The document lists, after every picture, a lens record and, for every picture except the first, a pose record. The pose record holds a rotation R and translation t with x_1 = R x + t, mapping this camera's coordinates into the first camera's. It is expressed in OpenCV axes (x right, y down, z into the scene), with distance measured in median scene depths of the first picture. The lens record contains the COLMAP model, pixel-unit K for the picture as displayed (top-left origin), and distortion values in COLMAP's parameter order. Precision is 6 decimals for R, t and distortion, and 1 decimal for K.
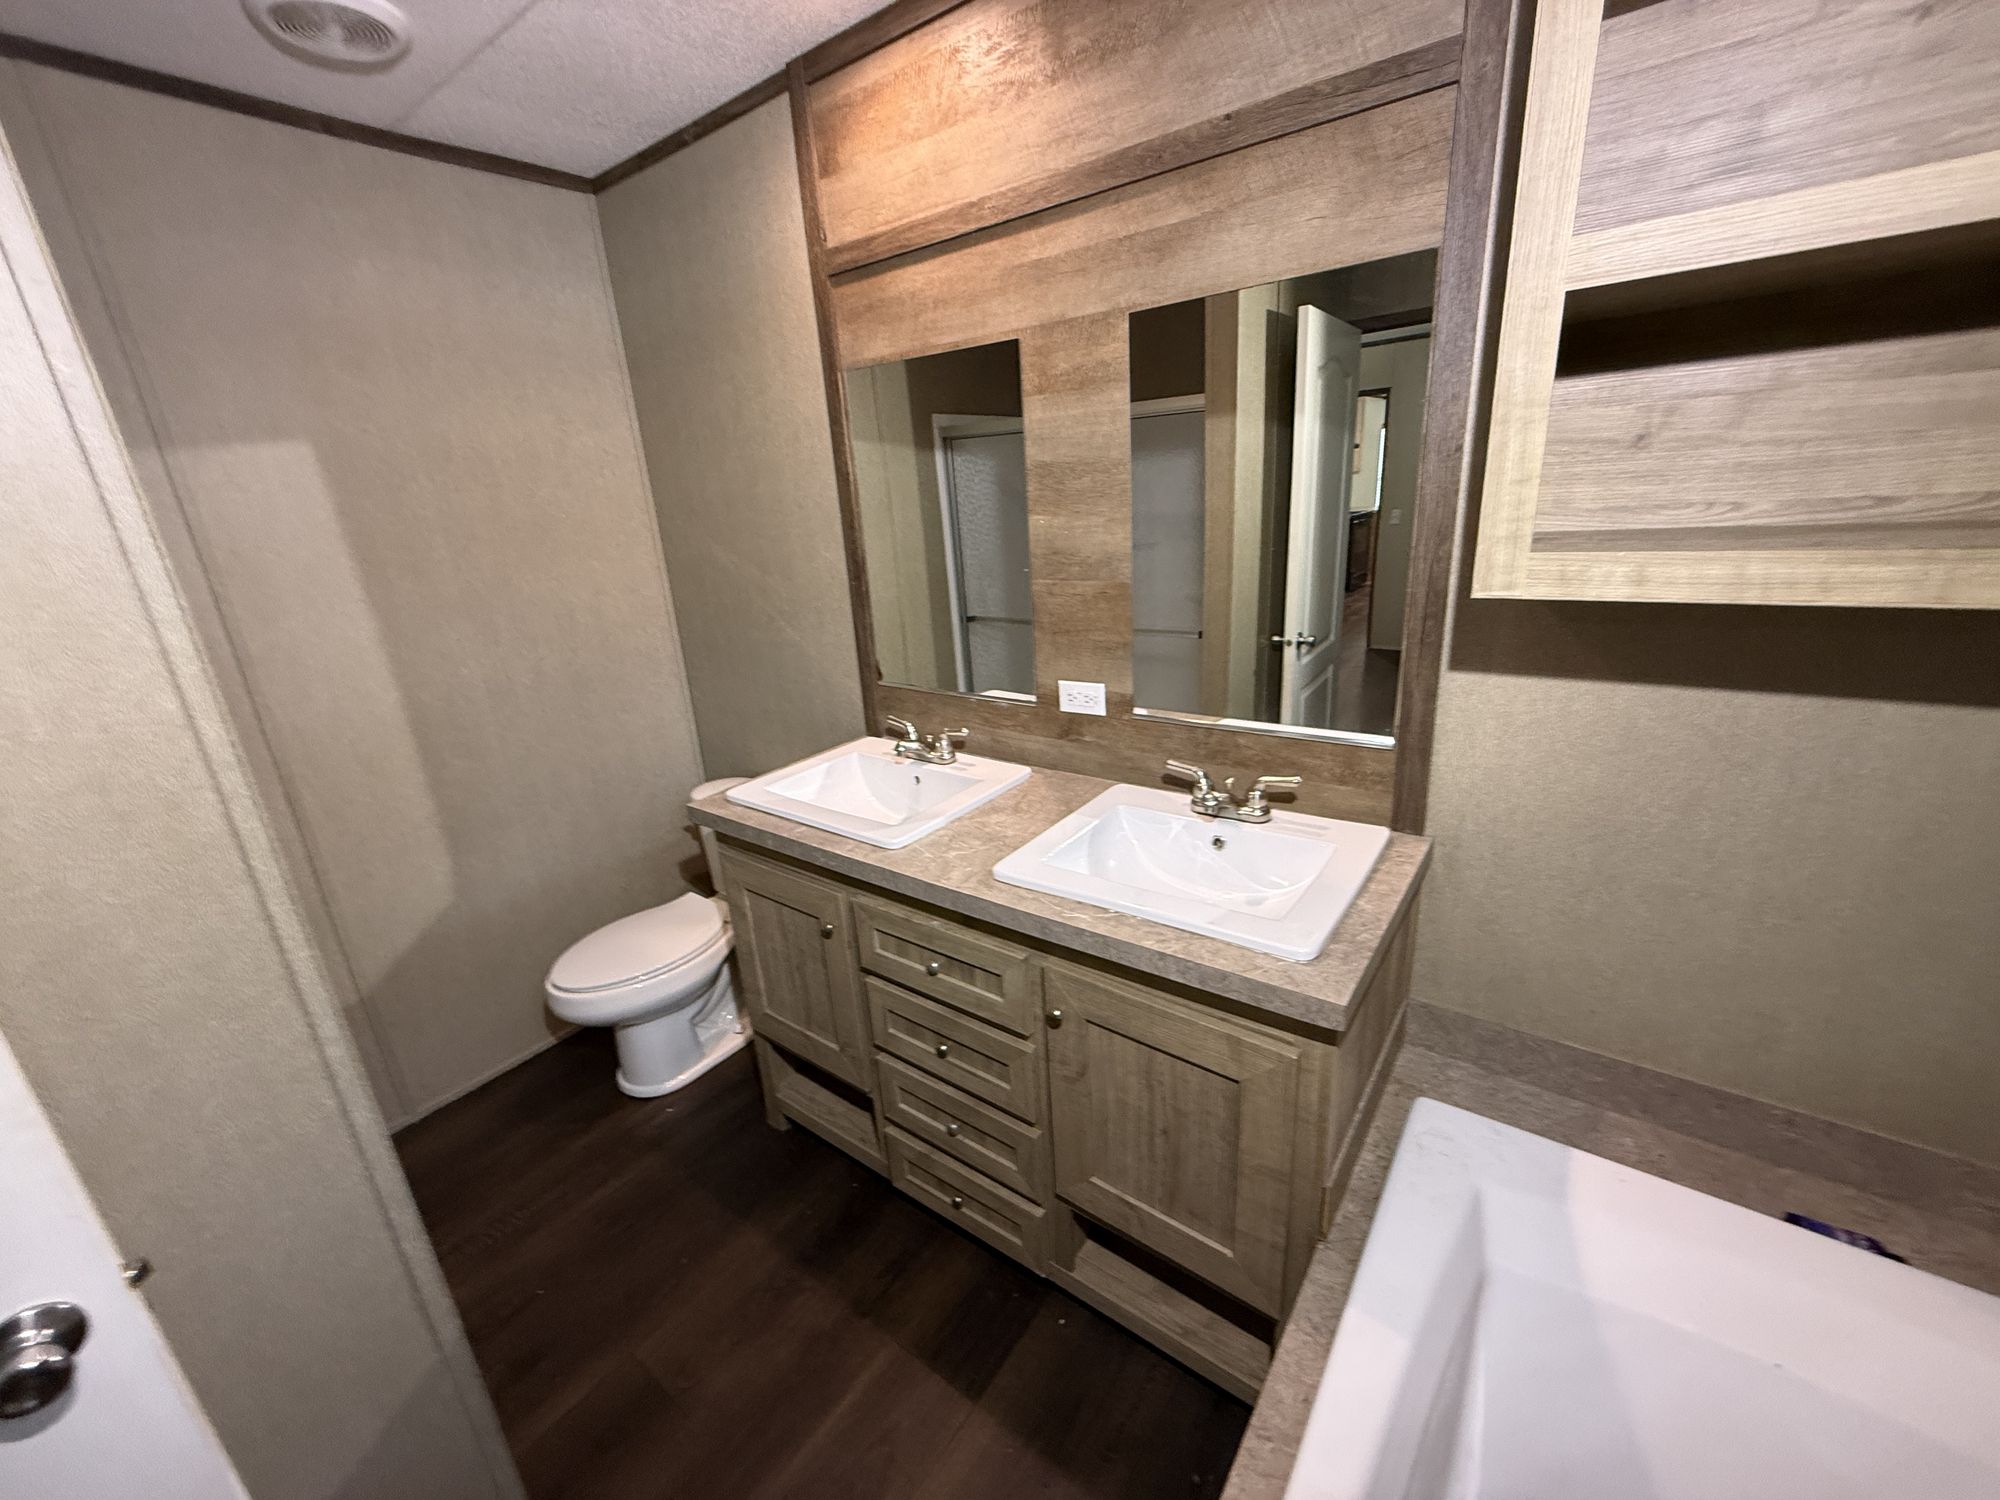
lens RADIAL K [[798.8, 0, 996.7], [0, 798.8, 750.6], [0, 0, 1]] dist [-0.000295, -0.000154]
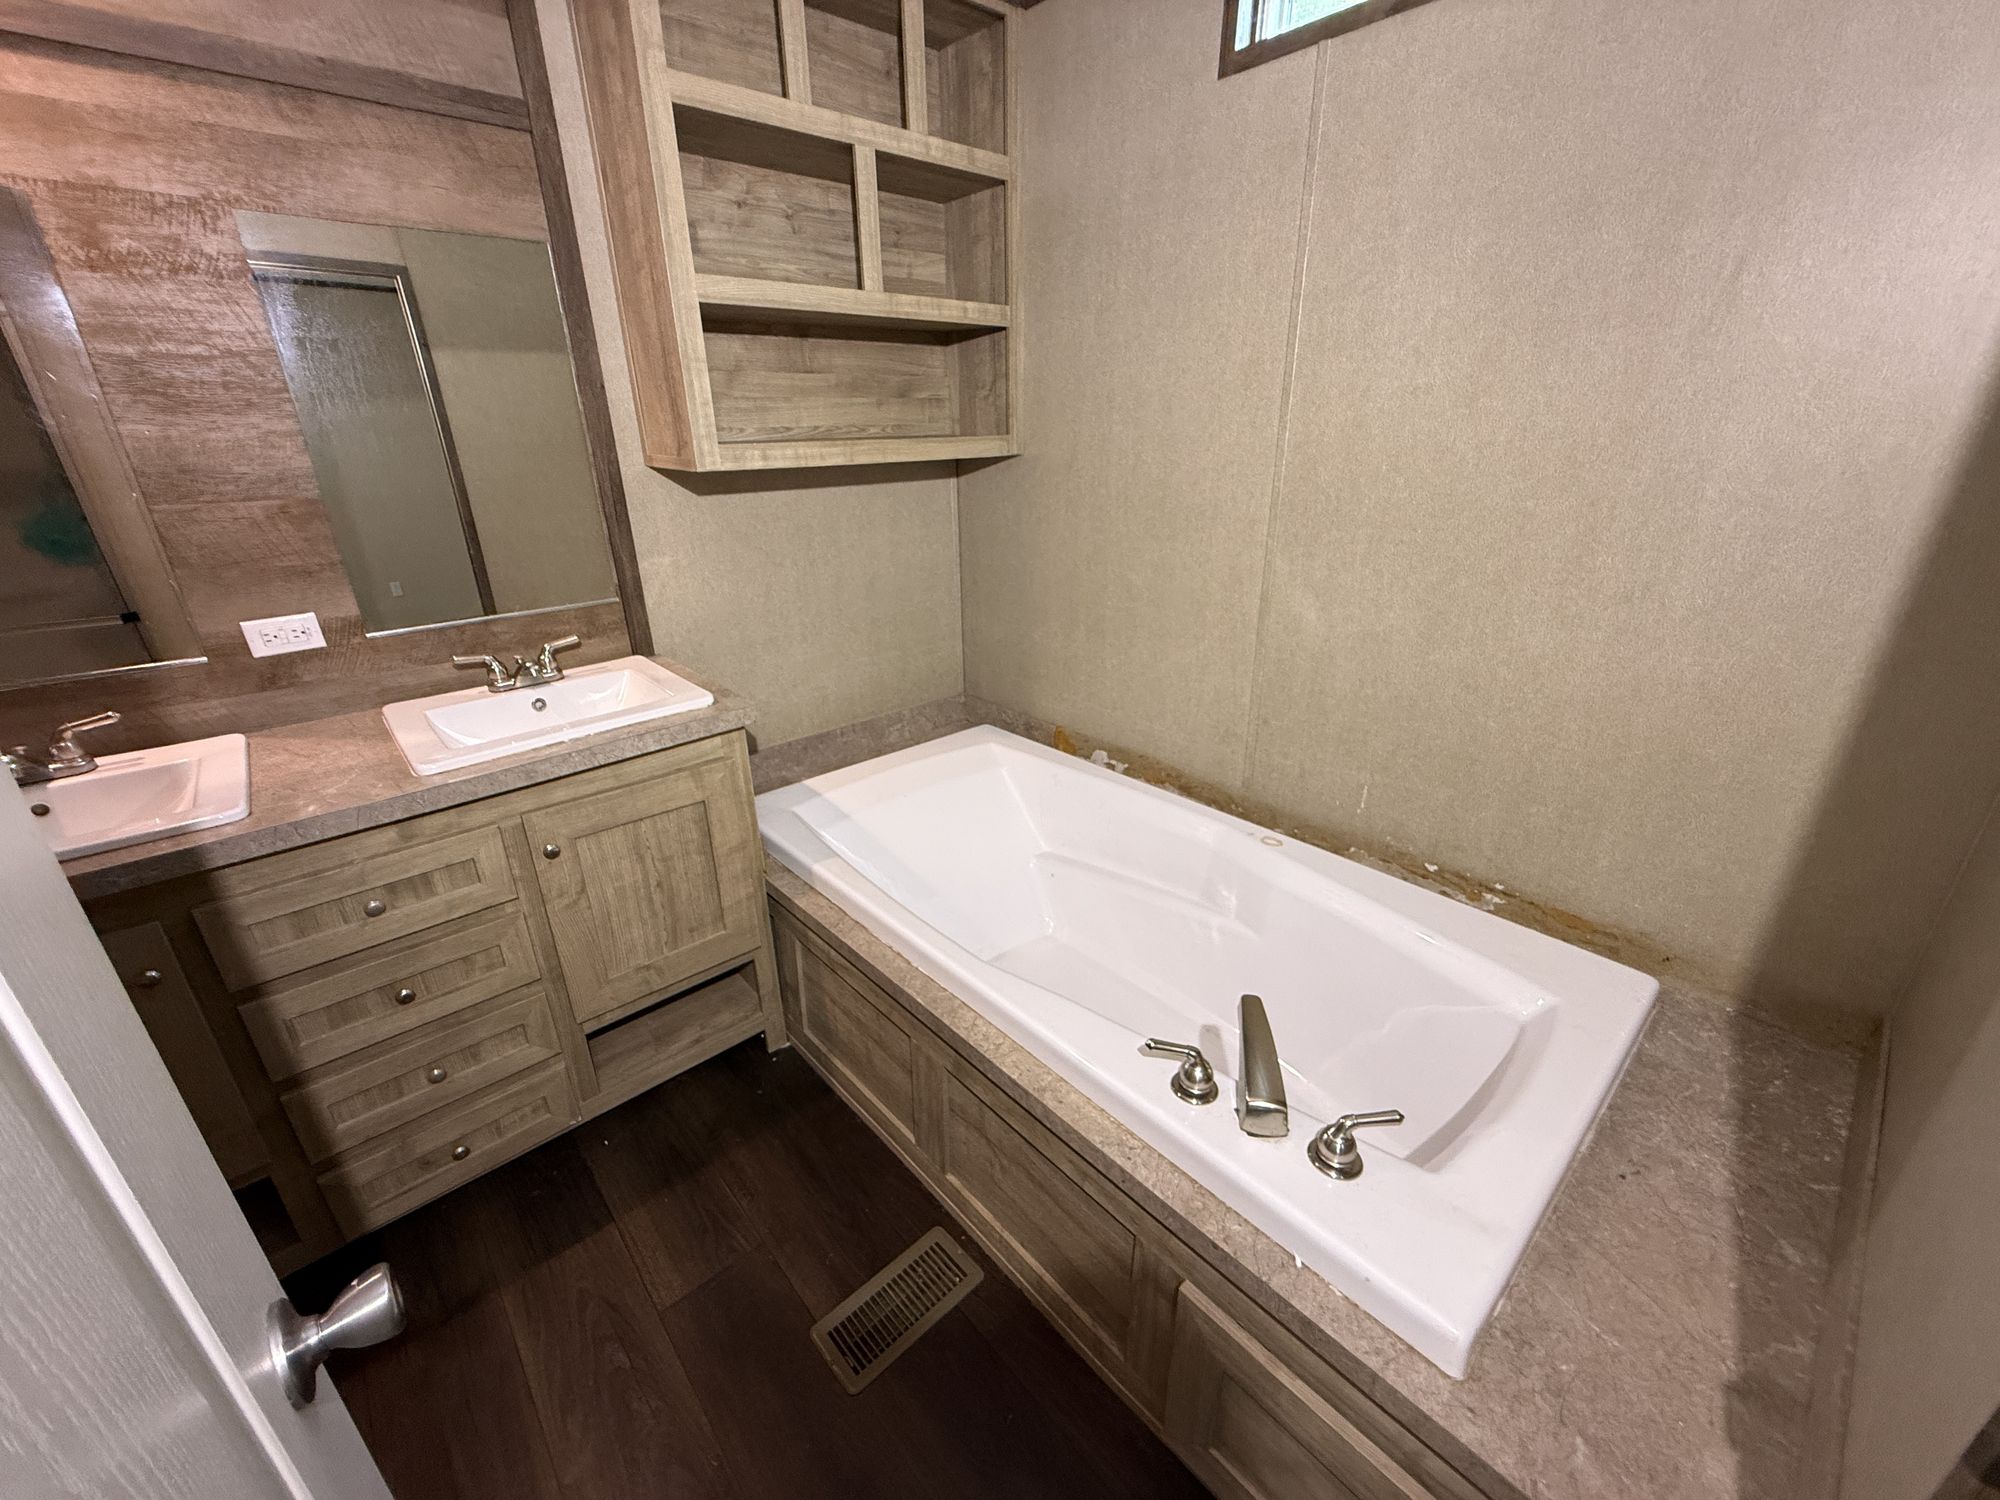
lens RADIAL K [[798.8, 0, 996.7], [0, 798.8, 750.6], [0, 0, 1]] dist [-0.000295, -0.000154]
pose [[0.202570, -0.310458, 0.928753, -0.752084], [0.306909, 0.920761, 0.240846, 0.103856], [-0.929931, 0.236254, 0.281801, 0.029674]]
